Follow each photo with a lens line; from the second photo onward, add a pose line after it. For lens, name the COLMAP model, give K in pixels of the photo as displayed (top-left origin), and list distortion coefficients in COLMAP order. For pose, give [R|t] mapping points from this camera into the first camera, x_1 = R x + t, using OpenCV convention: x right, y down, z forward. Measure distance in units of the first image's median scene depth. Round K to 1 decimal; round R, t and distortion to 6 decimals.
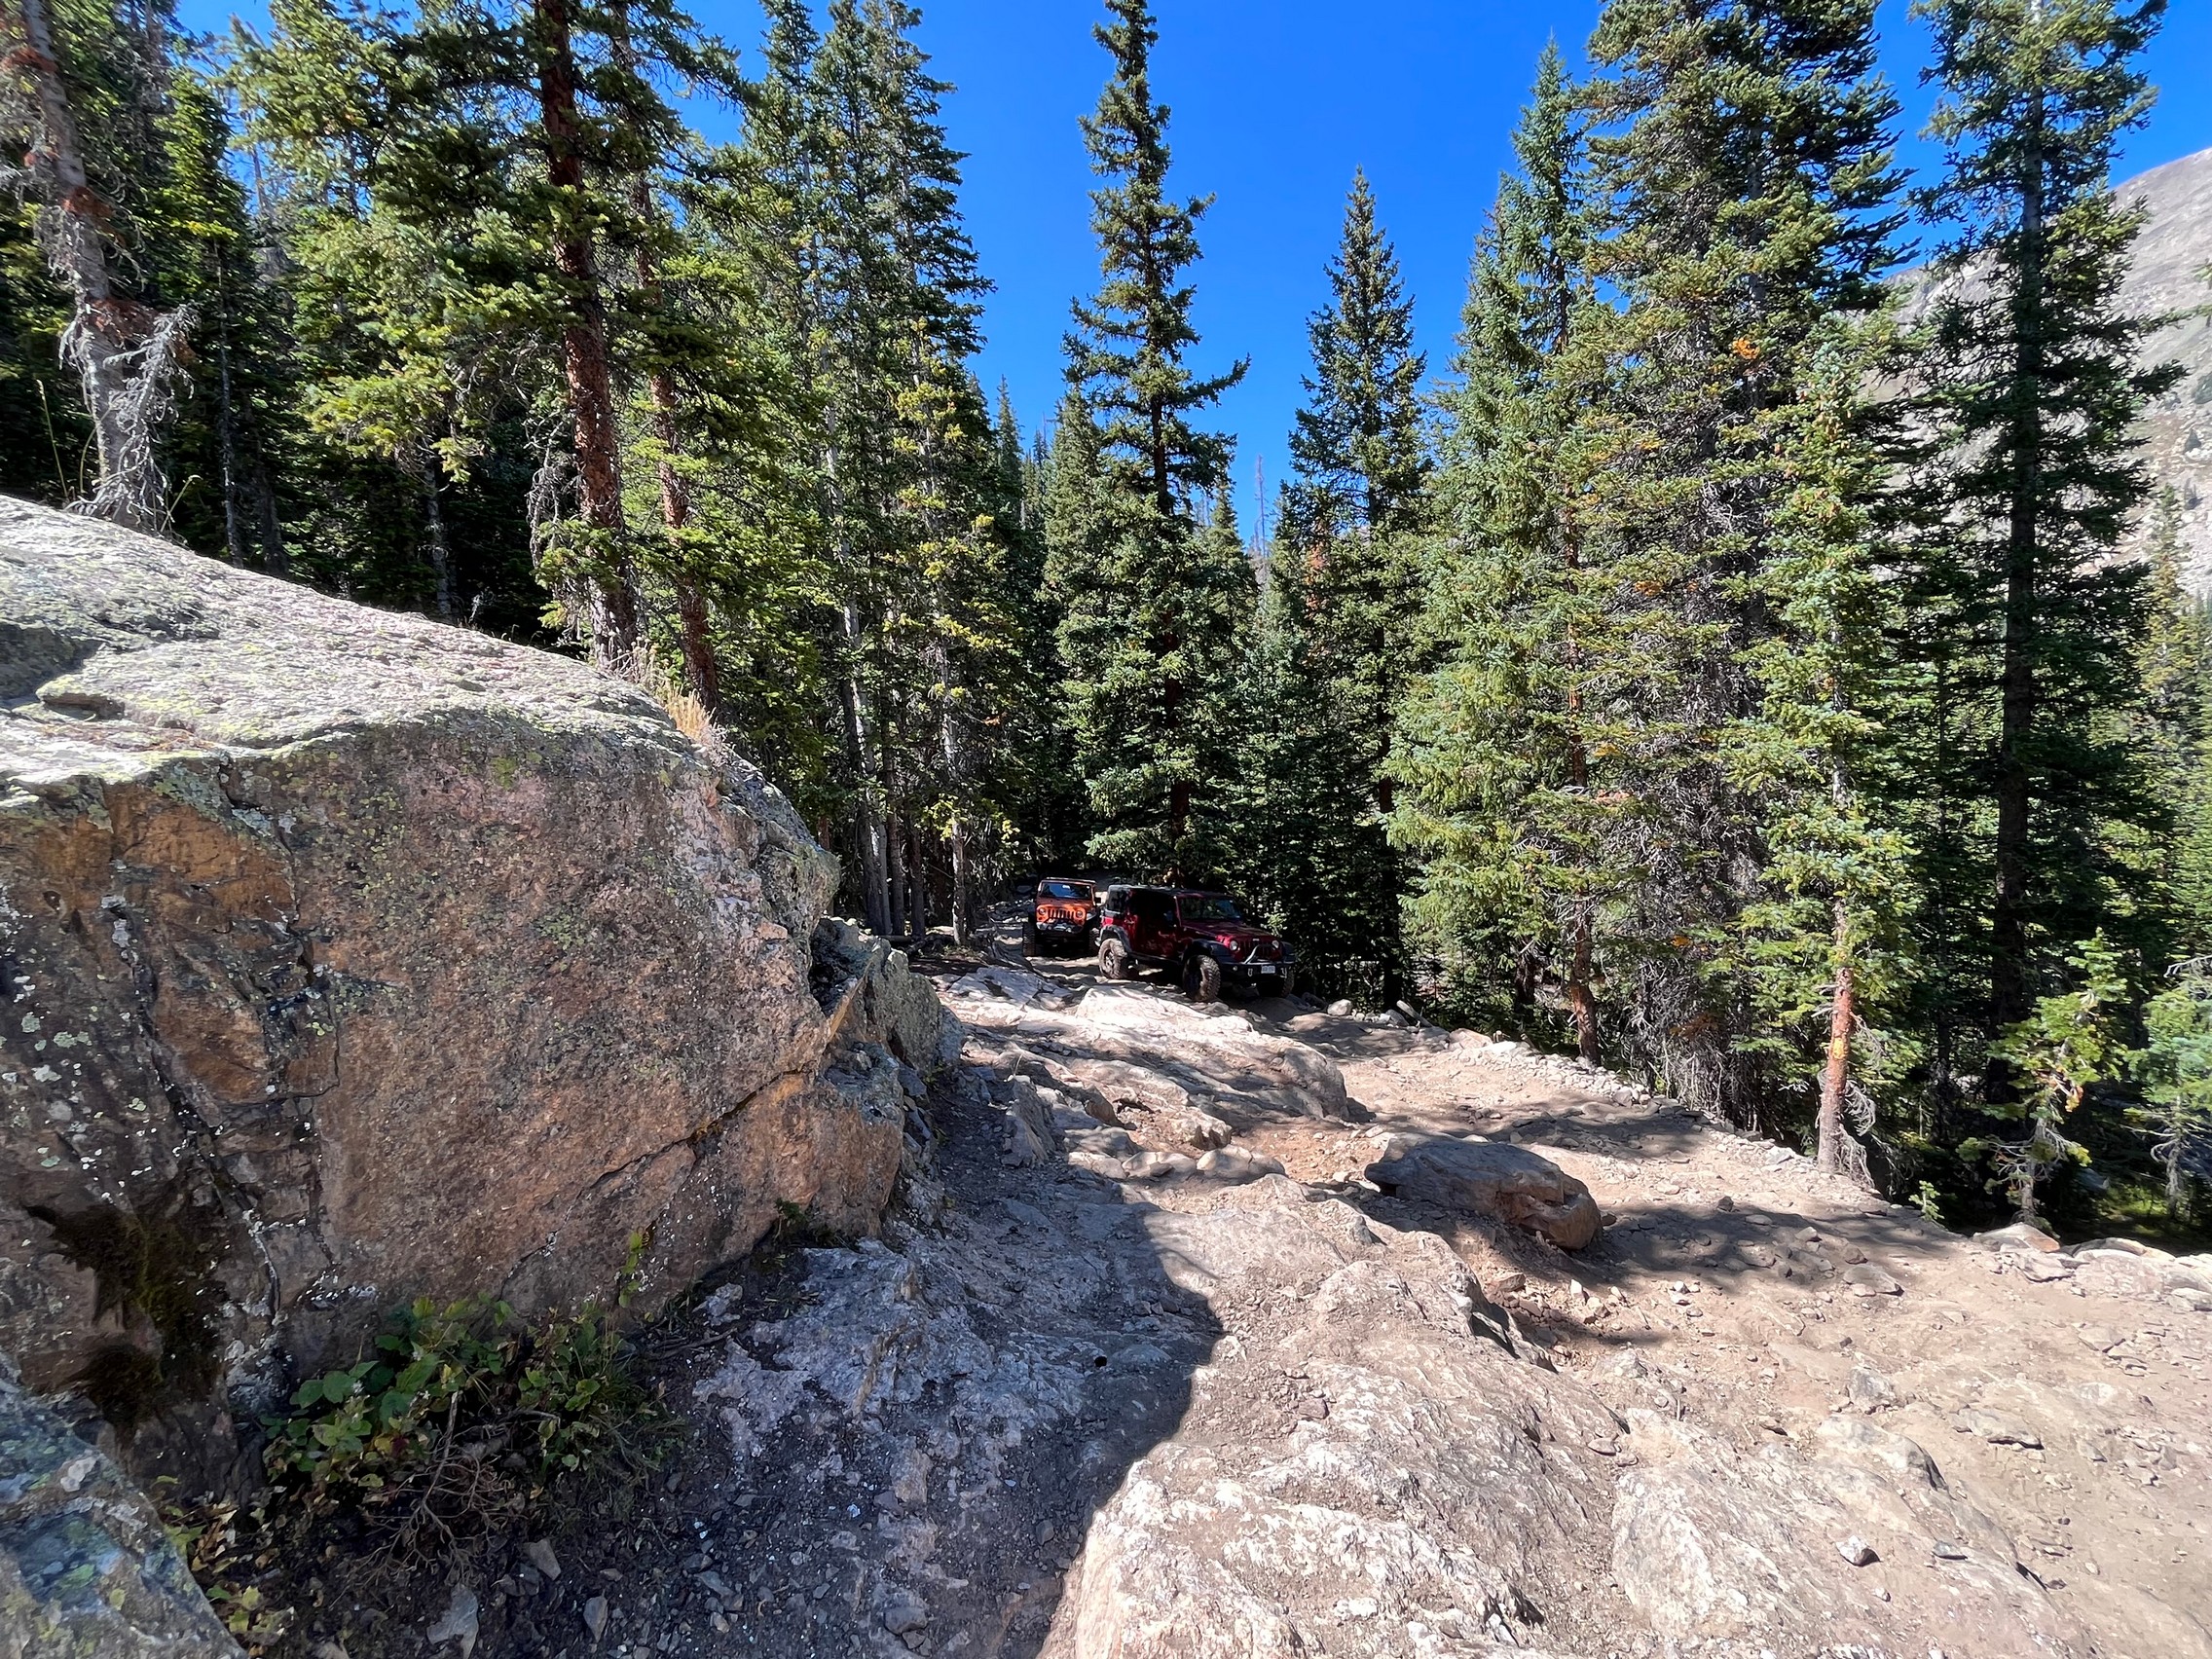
lens RADIAL K [[956.5, 0, 1103.1], [0, 956.5, 825.2], [0, 0, 1]] dist [-0.003405, -0.000544]
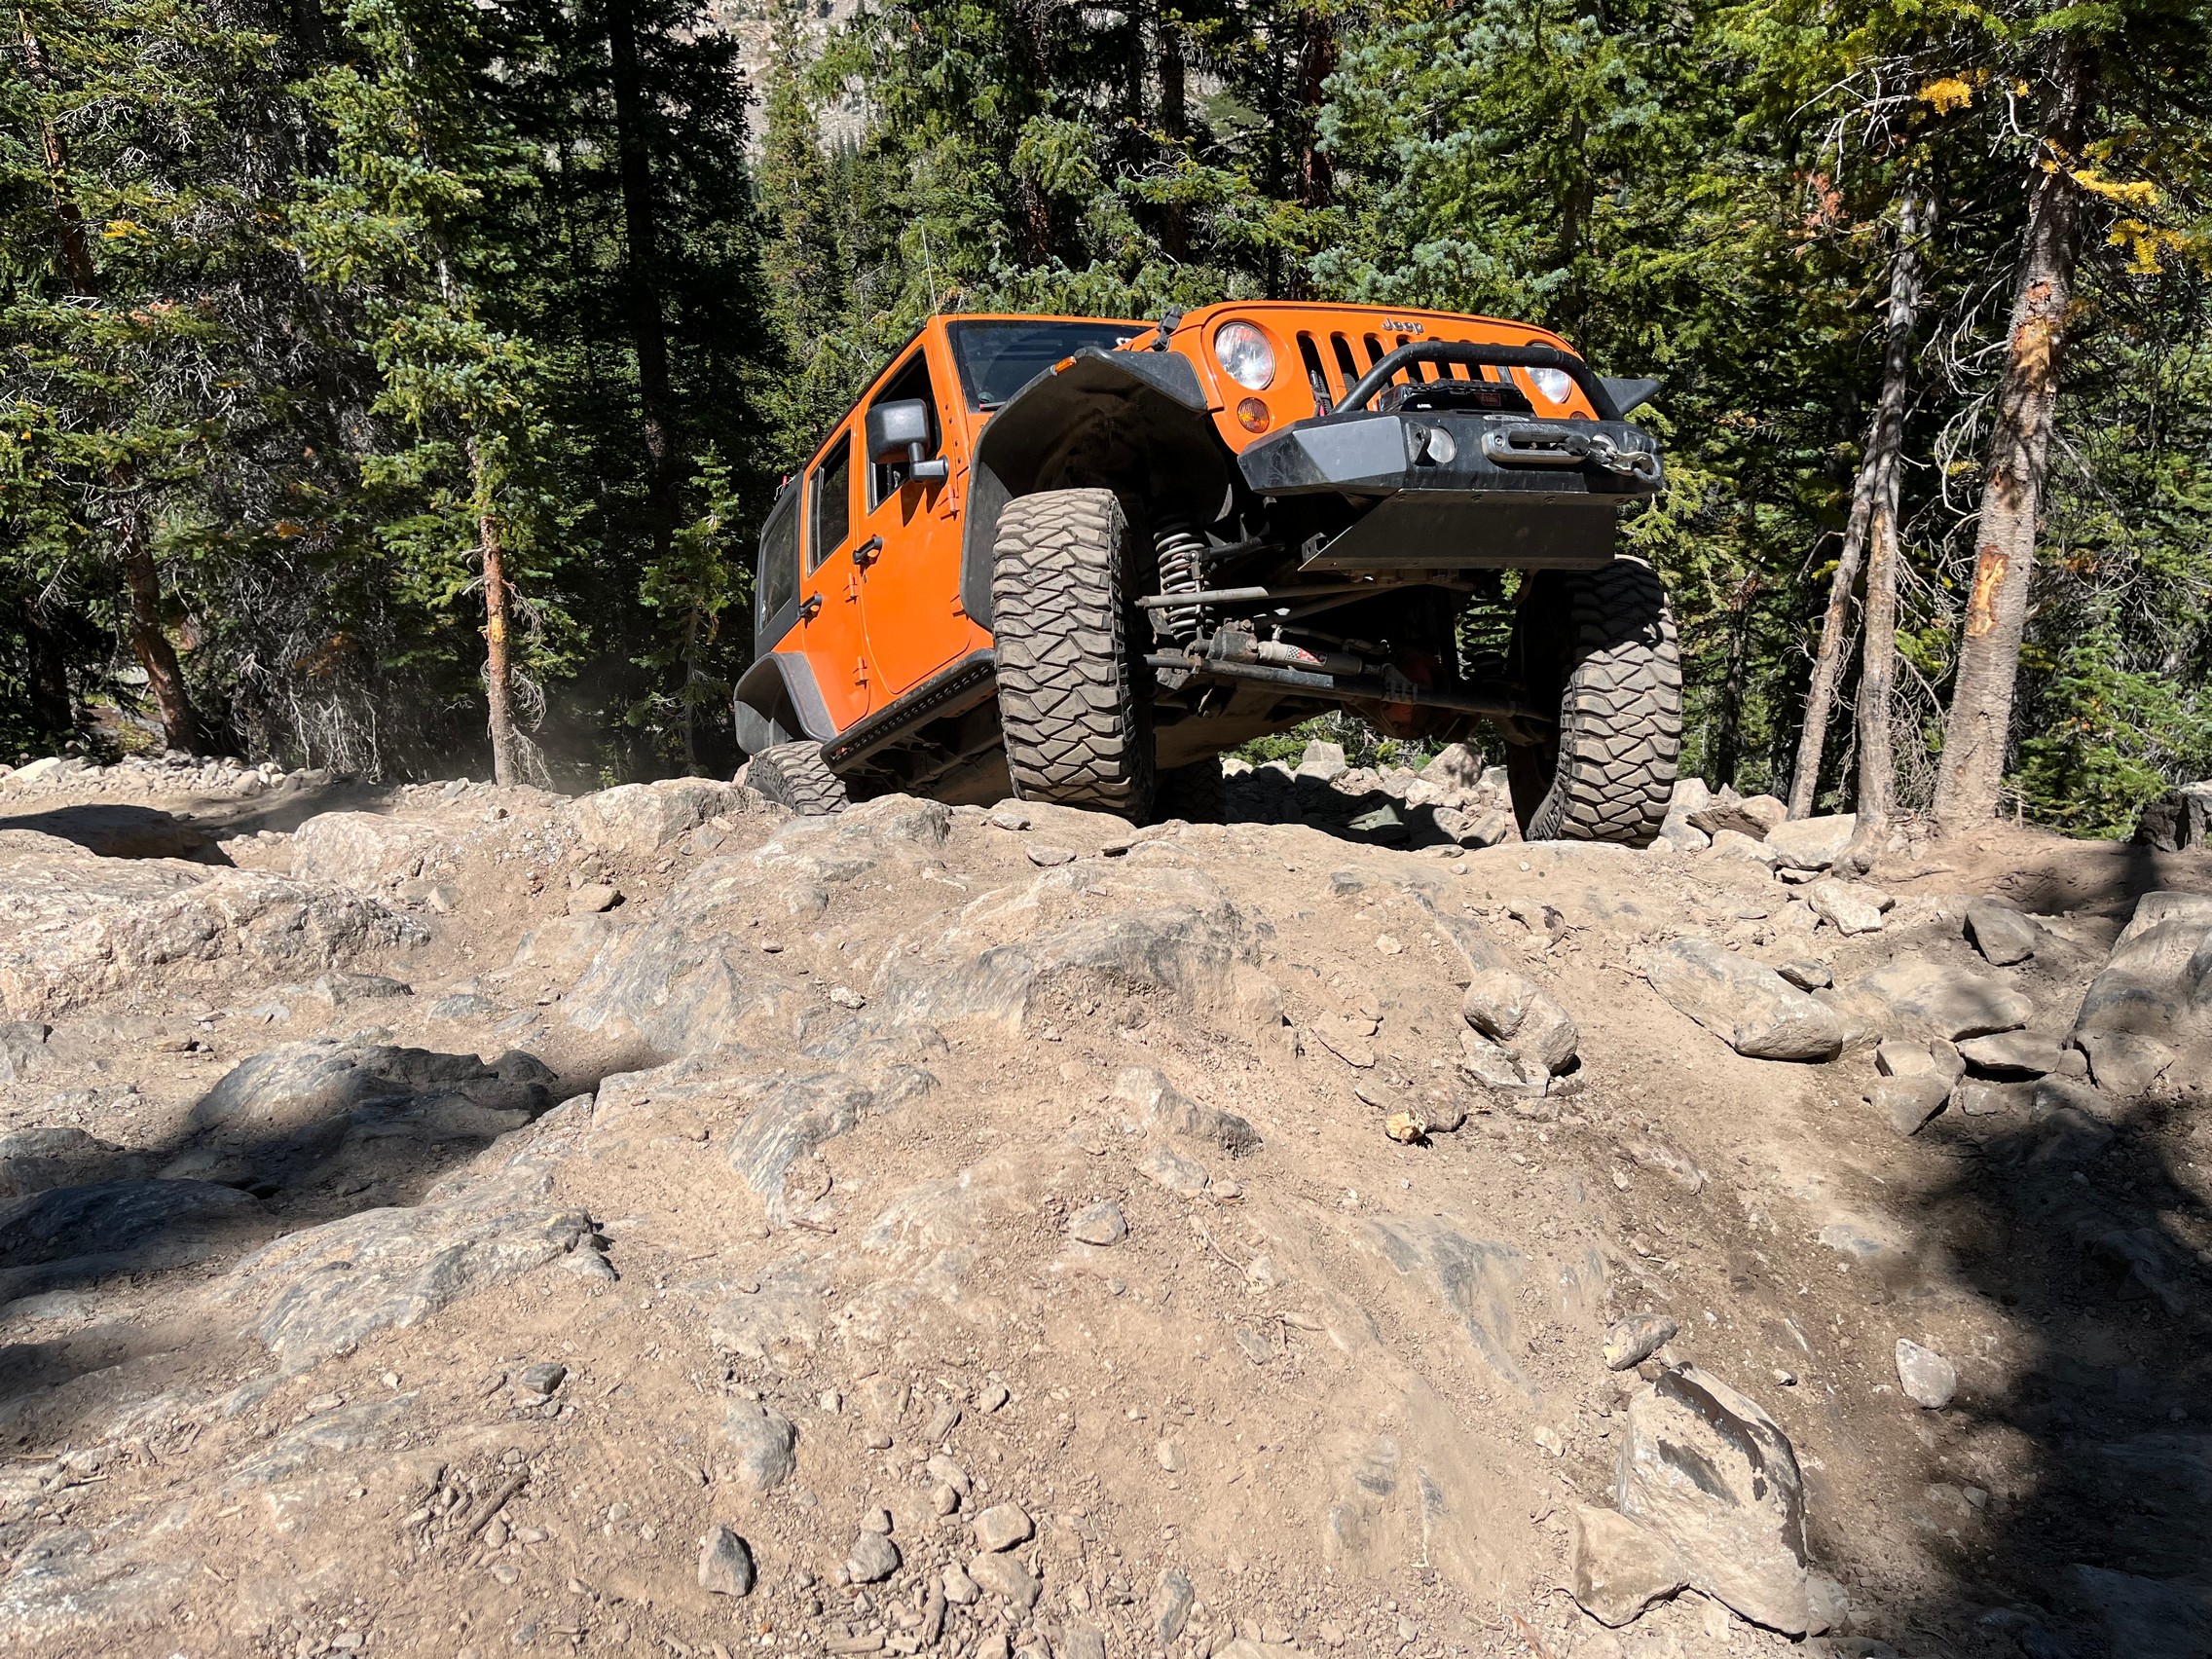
lens RADIAL K [[1707.6, 0, 1100.6], [0, 1707.6, 828.0], [0, 0, 1]] dist [0.043173, -0.038380]
pose [[0.551065, -0.220856, 0.804705, -0.090550], [0.055539, 0.971908, 0.228713, 0.065521], [-0.832612, -0.081344, 0.547851, -0.140832]]
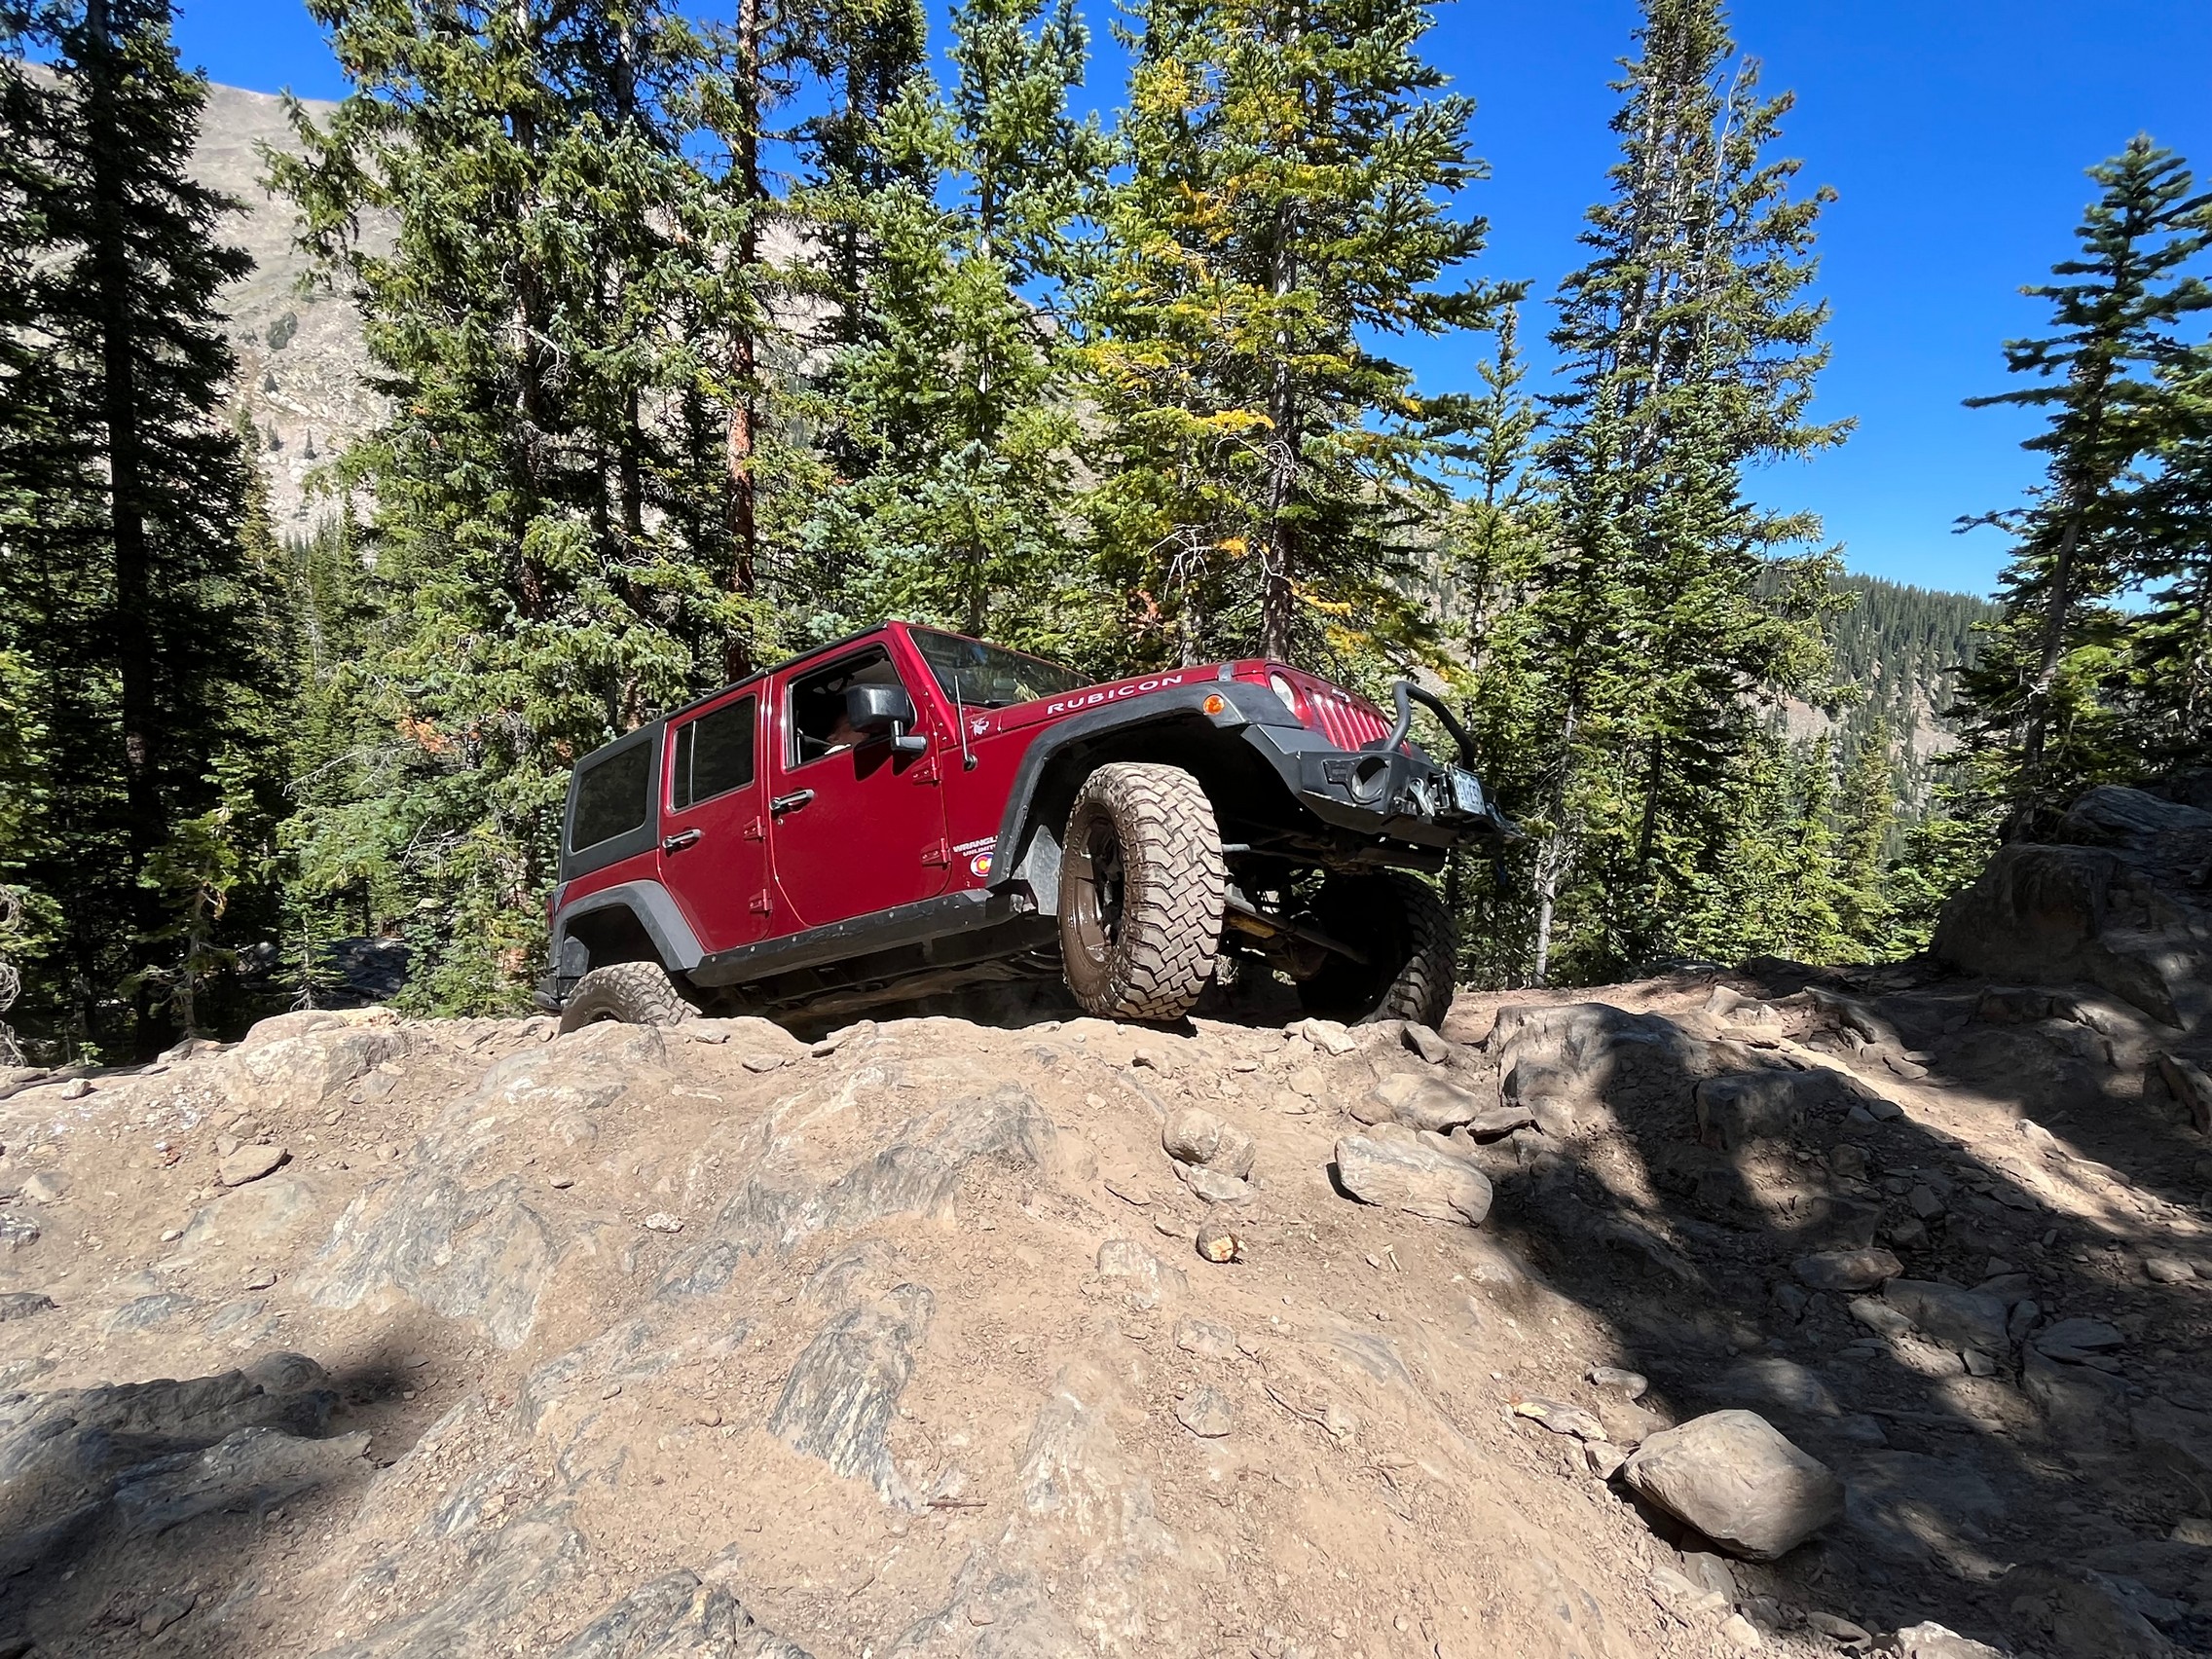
lens RADIAL K [[1122.7, 0, 1127.0], [0, 1122.7, 819.9], [0, 0, 1]] dist [-0.006280, 0.000082]
pose [[0.081585, -0.076860, 0.993698, -0.070320], [0.031444, 0.996724, 0.074512, 0.075035], [-0.996170, 0.025167, 0.083735, -0.061237]]
